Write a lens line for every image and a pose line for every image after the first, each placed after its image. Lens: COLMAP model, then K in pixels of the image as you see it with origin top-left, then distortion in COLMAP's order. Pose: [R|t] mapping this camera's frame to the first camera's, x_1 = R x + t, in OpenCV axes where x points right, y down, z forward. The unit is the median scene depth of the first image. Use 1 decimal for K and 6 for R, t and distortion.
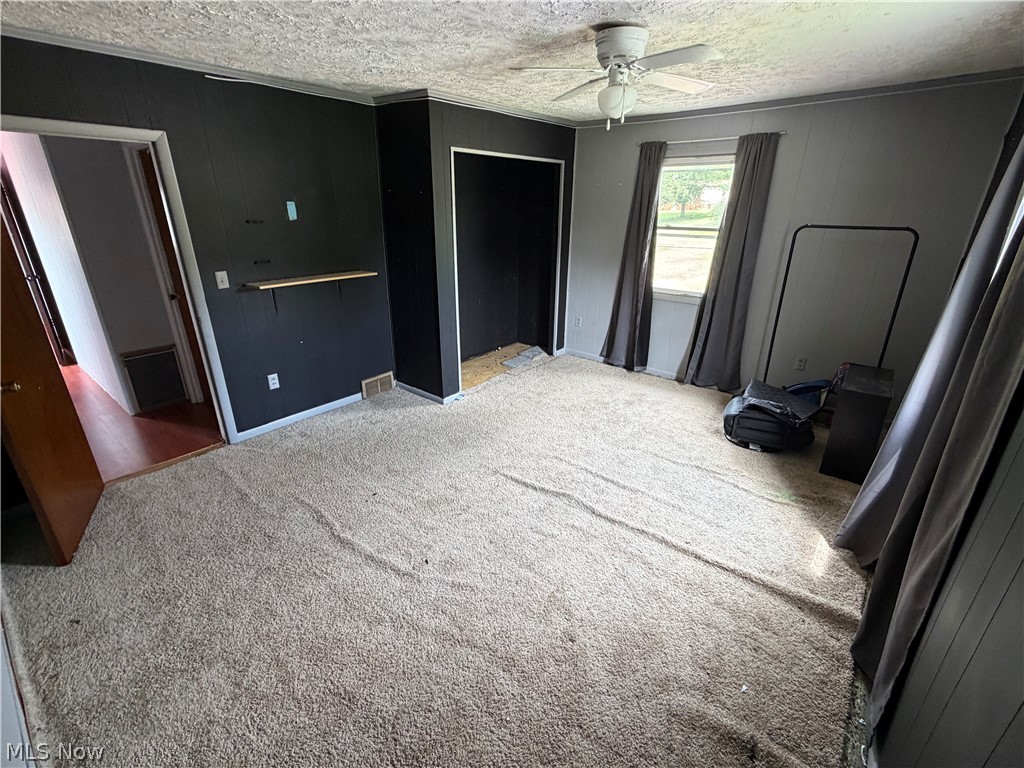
lens RADIAL K [[458.4, 0, 512.0], [0, 458.4, 384.0], [0, 0, 1]] dist [-0.002190, -0.000412]
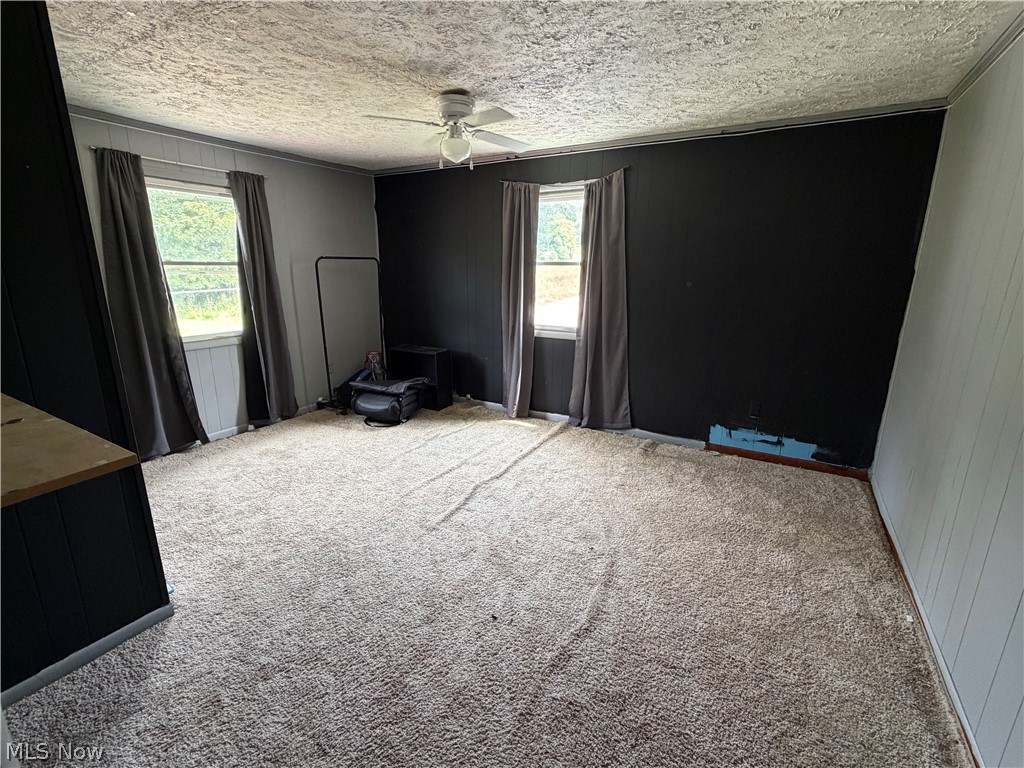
lens RADIAL K [[458.4, 0, 512.0], [0, 458.4, 384.0], [0, 0, 1]] dist [-0.002190, -0.000412]
pose [[-0.153341, -0.250025, 0.956020, -0.749352], [0.357791, 0.887771, 0.289564, -0.224319], [-0.921125, 0.386458, -0.046675, 0.746625]]
